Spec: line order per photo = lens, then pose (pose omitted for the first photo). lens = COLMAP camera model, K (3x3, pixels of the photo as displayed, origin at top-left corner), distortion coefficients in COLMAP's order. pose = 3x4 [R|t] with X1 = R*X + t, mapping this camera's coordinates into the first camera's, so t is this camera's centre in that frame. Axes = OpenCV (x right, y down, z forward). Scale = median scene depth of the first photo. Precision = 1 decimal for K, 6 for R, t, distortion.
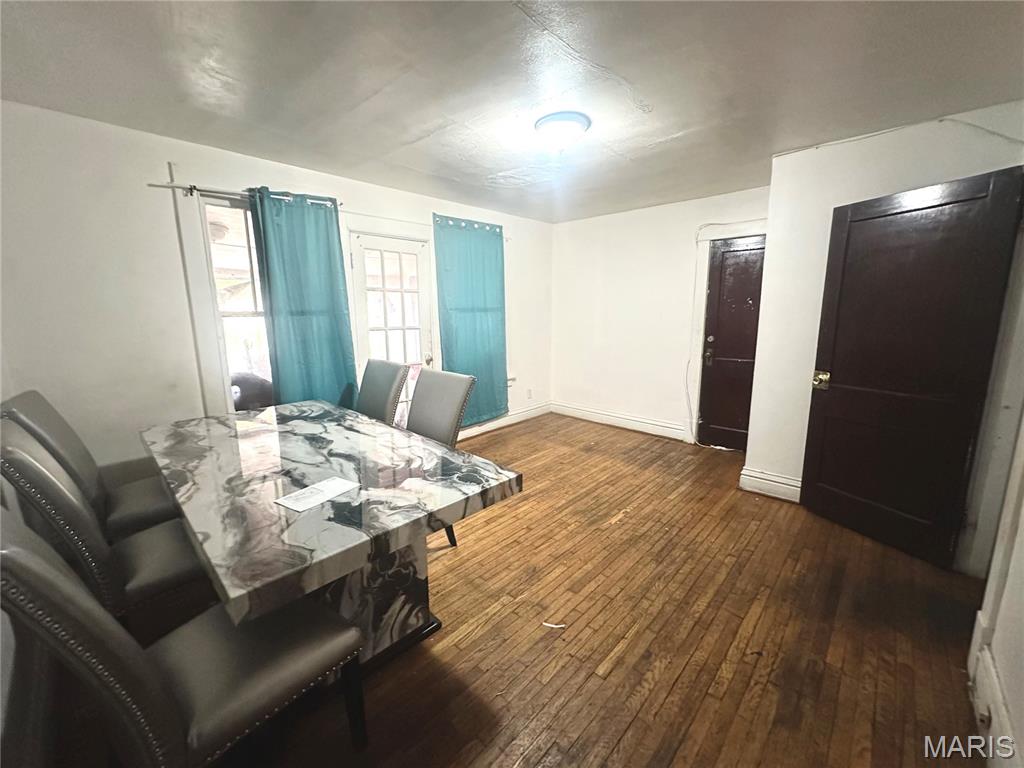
lens RADIAL K [[416.2, 0, 510.9], [0, 416.2, 384.2], [0, 0, 1]] dist [-0.001830, 0.000545]
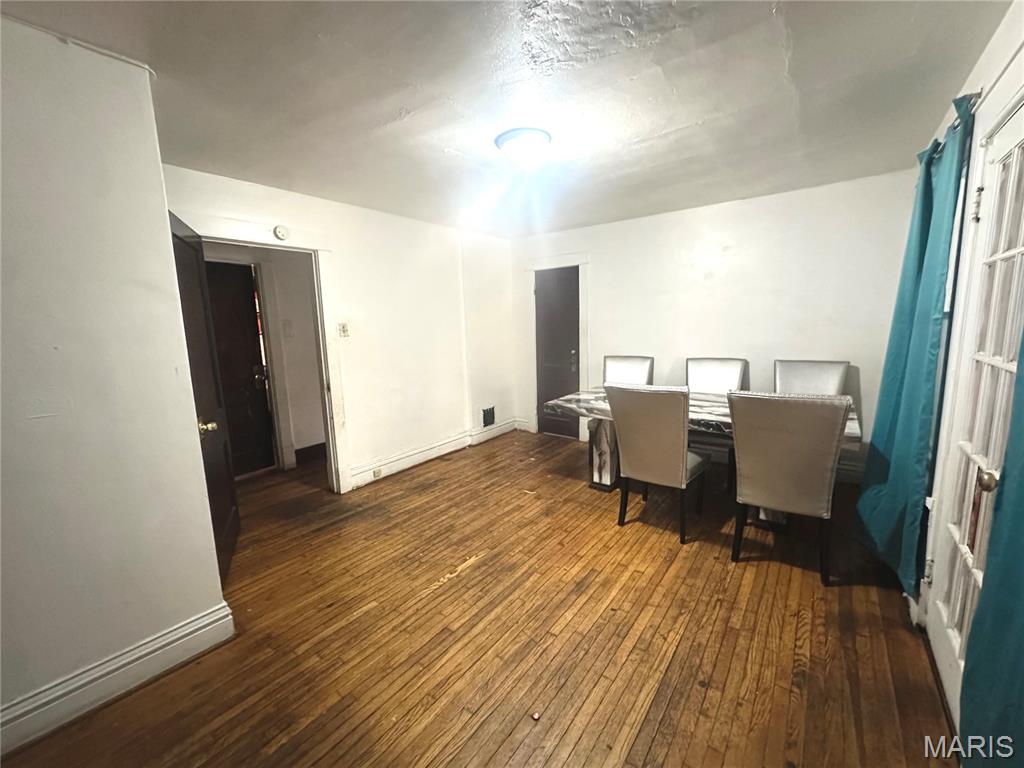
lens RADIAL K [[416.2, 0, 512.5], [0, 416.2, 384.9], [0, 0, 1]] dist [-0.001830, 0.000545]
pose [[-0.993957, 0.055254, -0.094848, 0.254835], [0.022091, 0.947083, 0.320228, -0.363800], [0.107523, 0.316198, -0.942580, 1.982123]]
